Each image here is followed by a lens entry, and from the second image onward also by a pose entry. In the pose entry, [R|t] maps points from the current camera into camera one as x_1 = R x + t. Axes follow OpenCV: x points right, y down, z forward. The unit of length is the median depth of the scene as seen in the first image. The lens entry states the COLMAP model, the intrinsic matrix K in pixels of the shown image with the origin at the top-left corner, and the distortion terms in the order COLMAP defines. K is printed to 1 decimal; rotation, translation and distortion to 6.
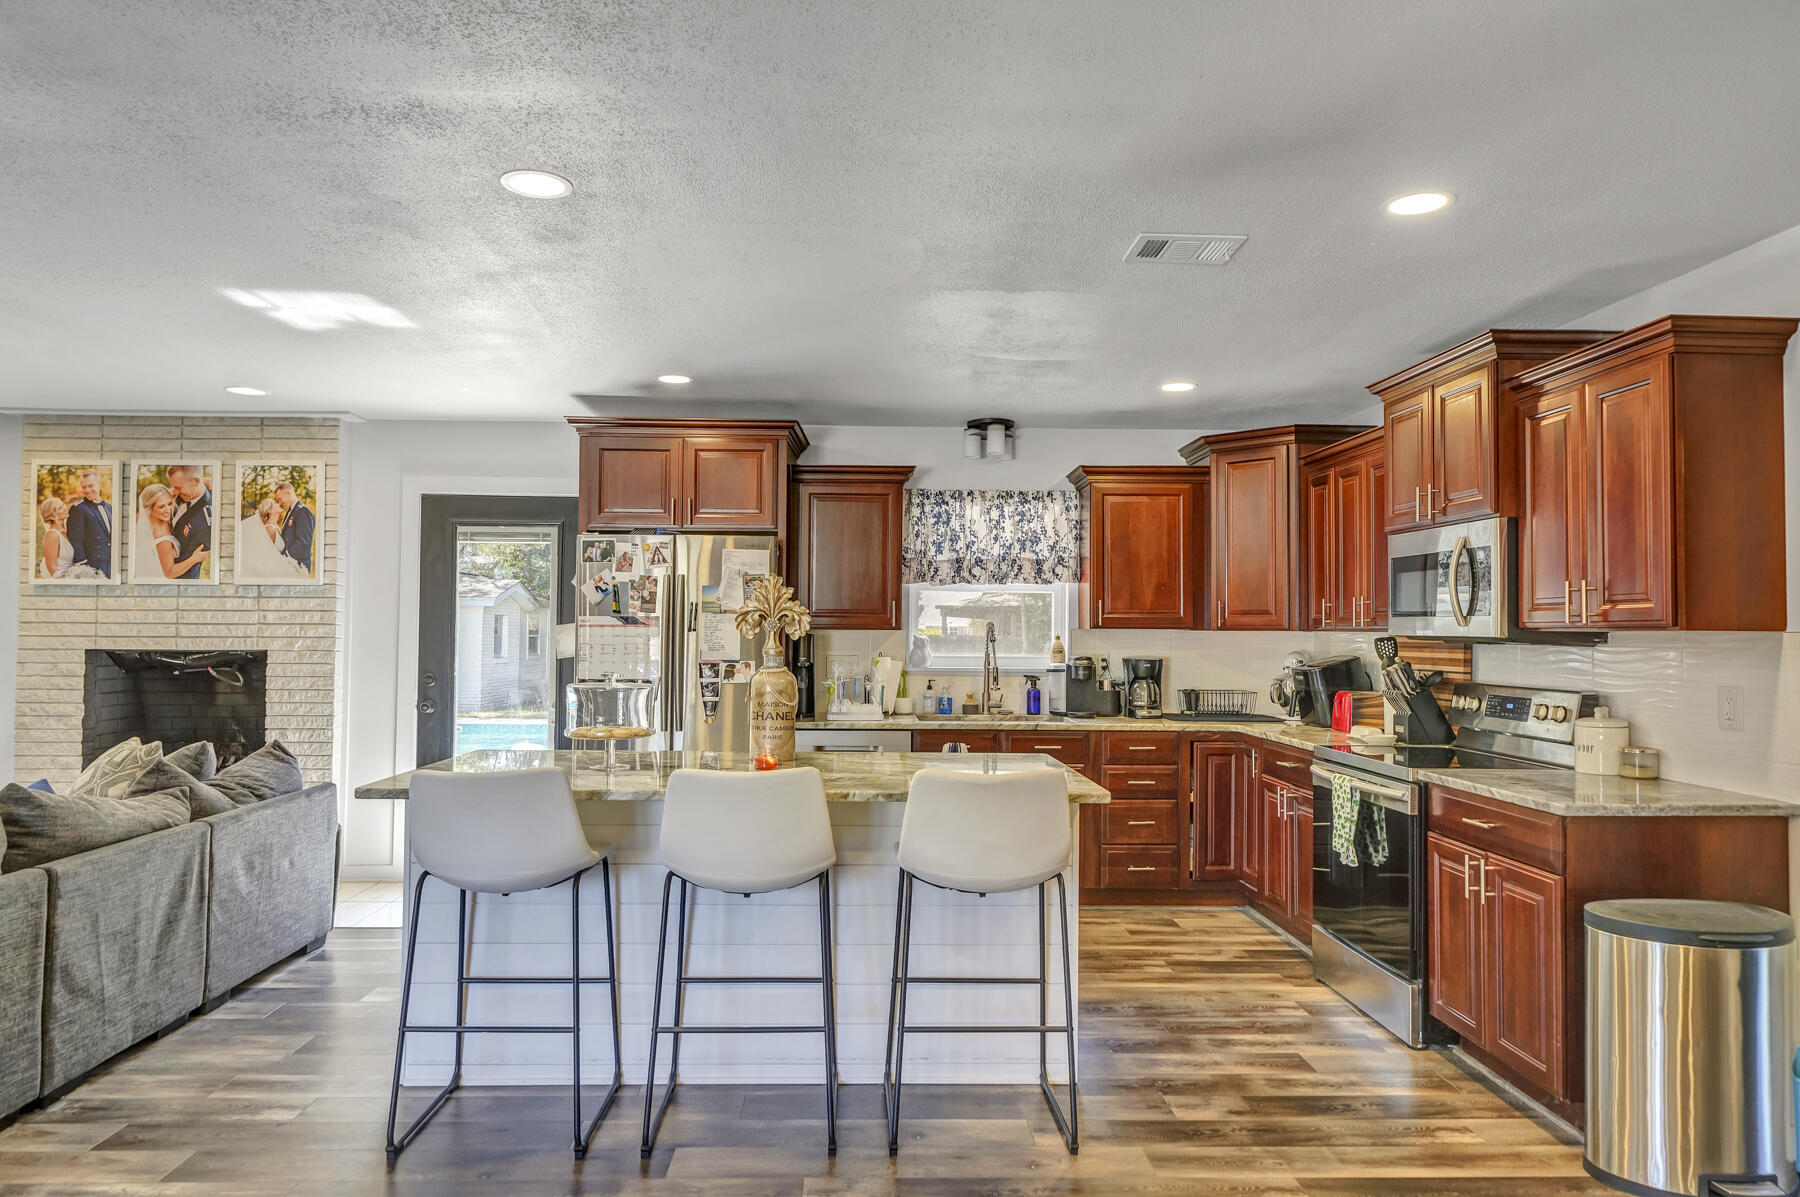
lens RADIAL K [[1113.3, 0, 885.9], [0, 1113.3, 601.1], [0, 0, 1]] dist [-0.000220, 0.000467]
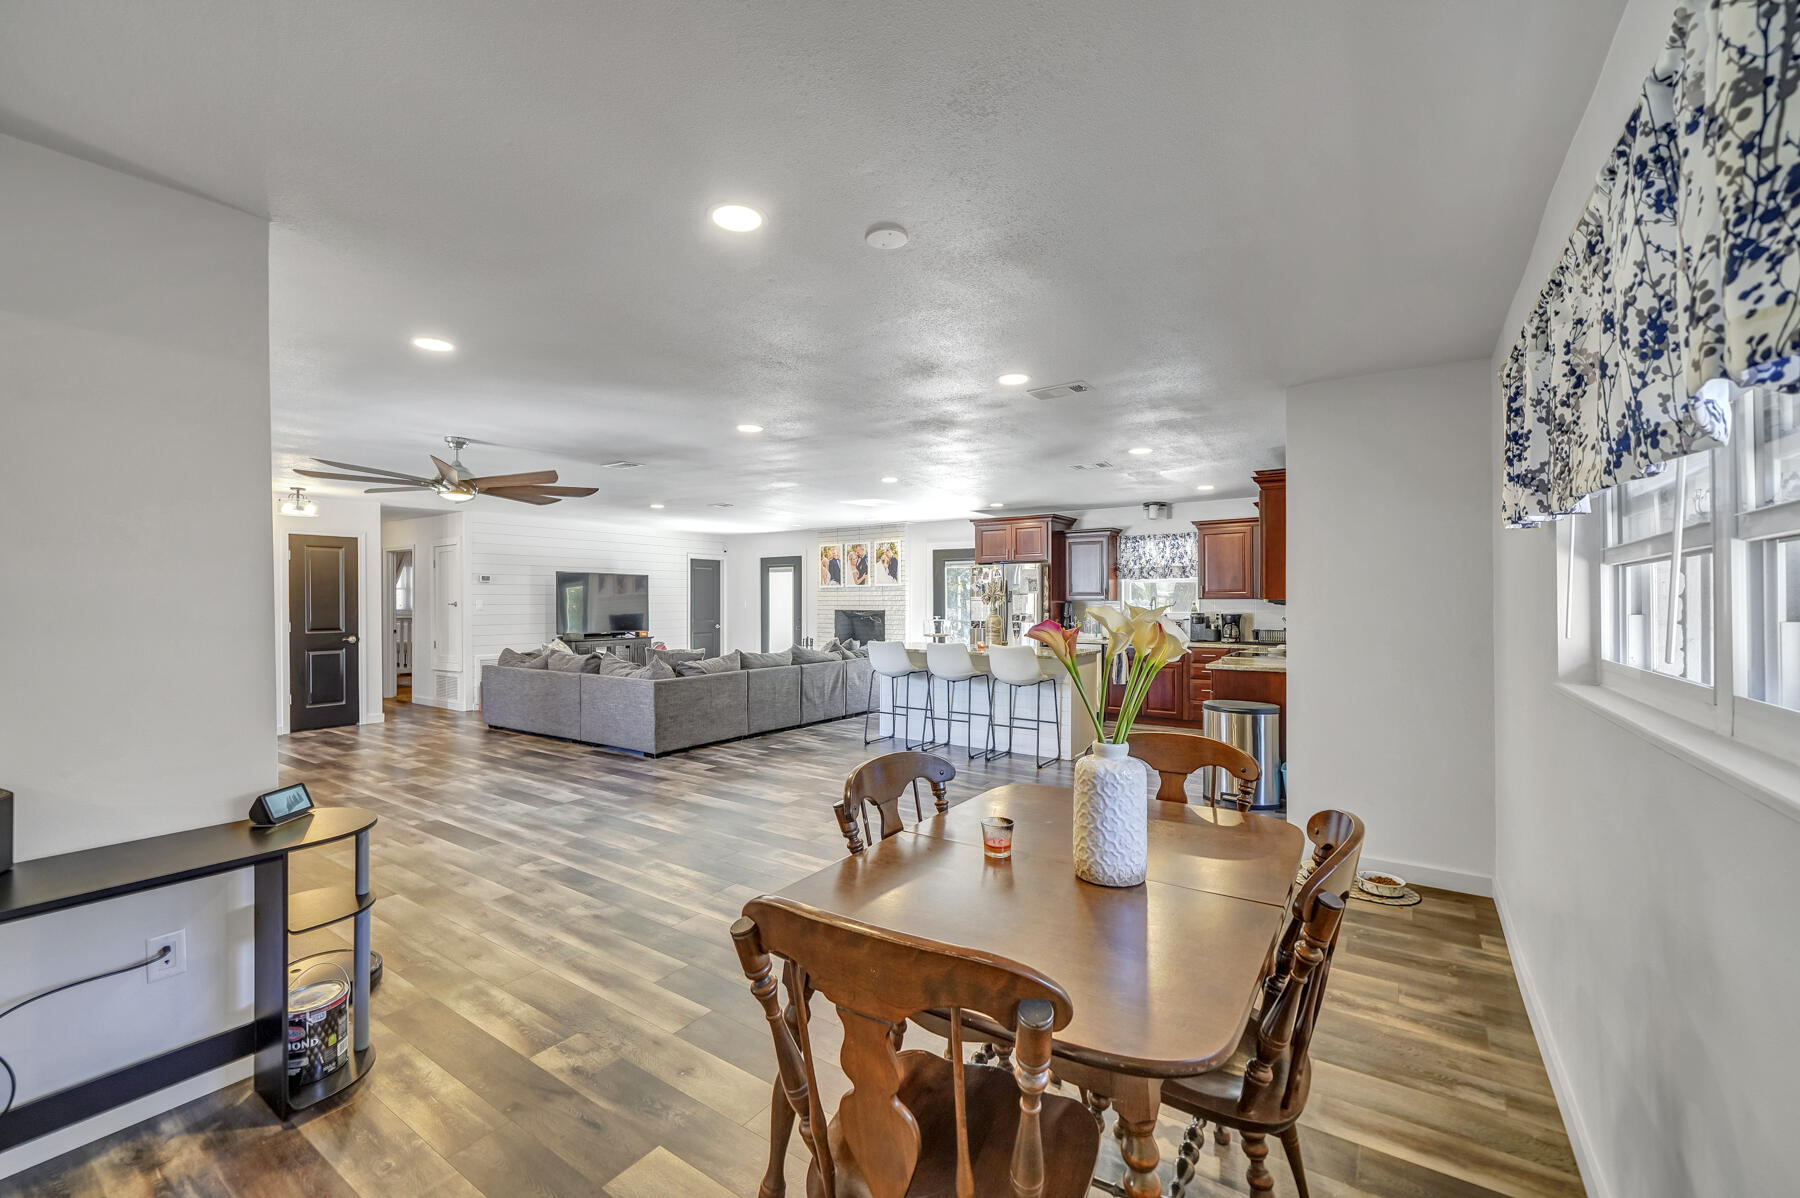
lens RADIAL K [[734.1, 0, 892.5], [0, 734.1, 598.4], [0, 0, 1]] dist [-0.000005, -0.000143]
pose [[0.805329, -0.010496, -0.592735, 0.534336], [0.024185, 0.999593, 0.015158, -0.011636], [0.592334, -0.026543, 0.805255, -0.447909]]
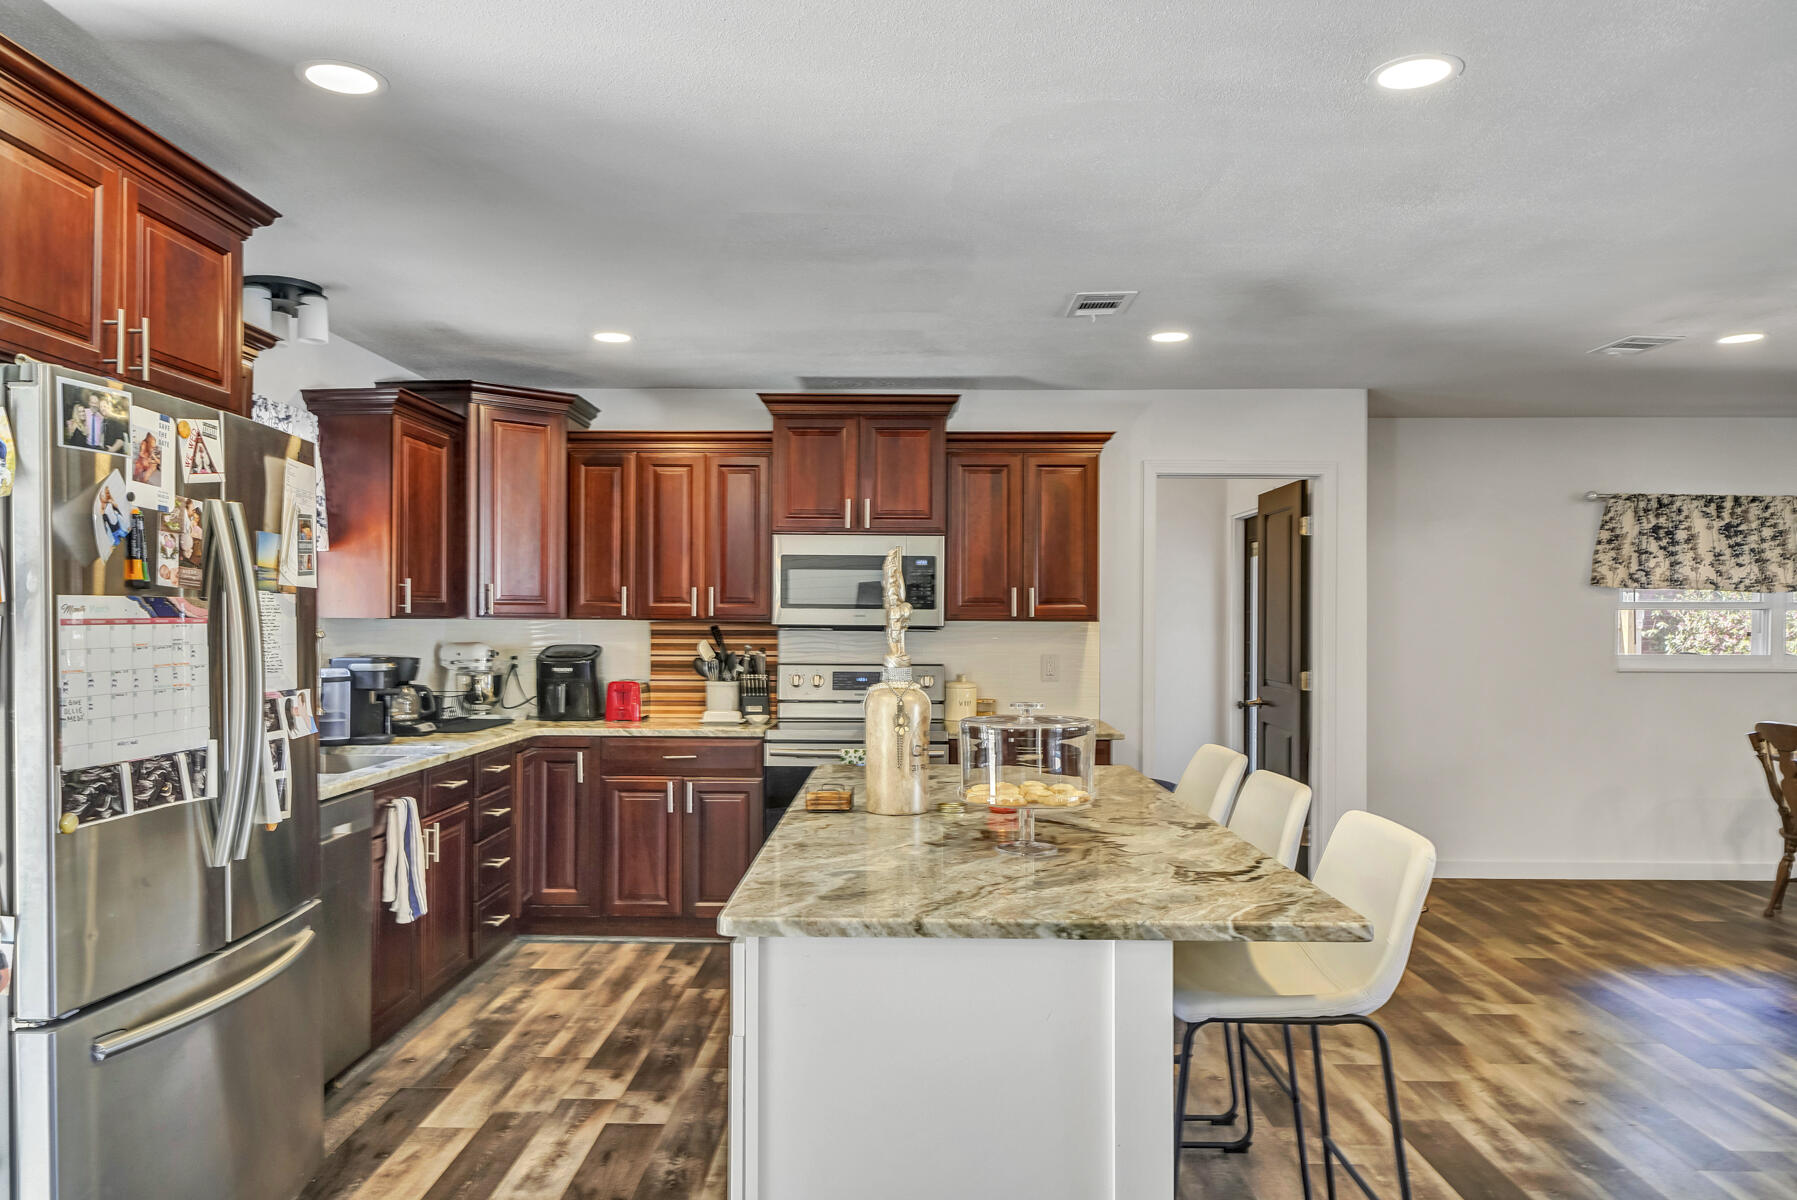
lens RADIAL K [[1218.8, 0, 878.0], [0, 1218.8, 610.5], [0, 0, 1]] dist [-0.000462, 0.000124]
pose [[0.054386, -0.000987, 0.998520, -0.576651], [-0.031235, 0.999508, 0.002689, 0.008189], [-0.998031, -0.031335, 0.054328, 0.637692]]
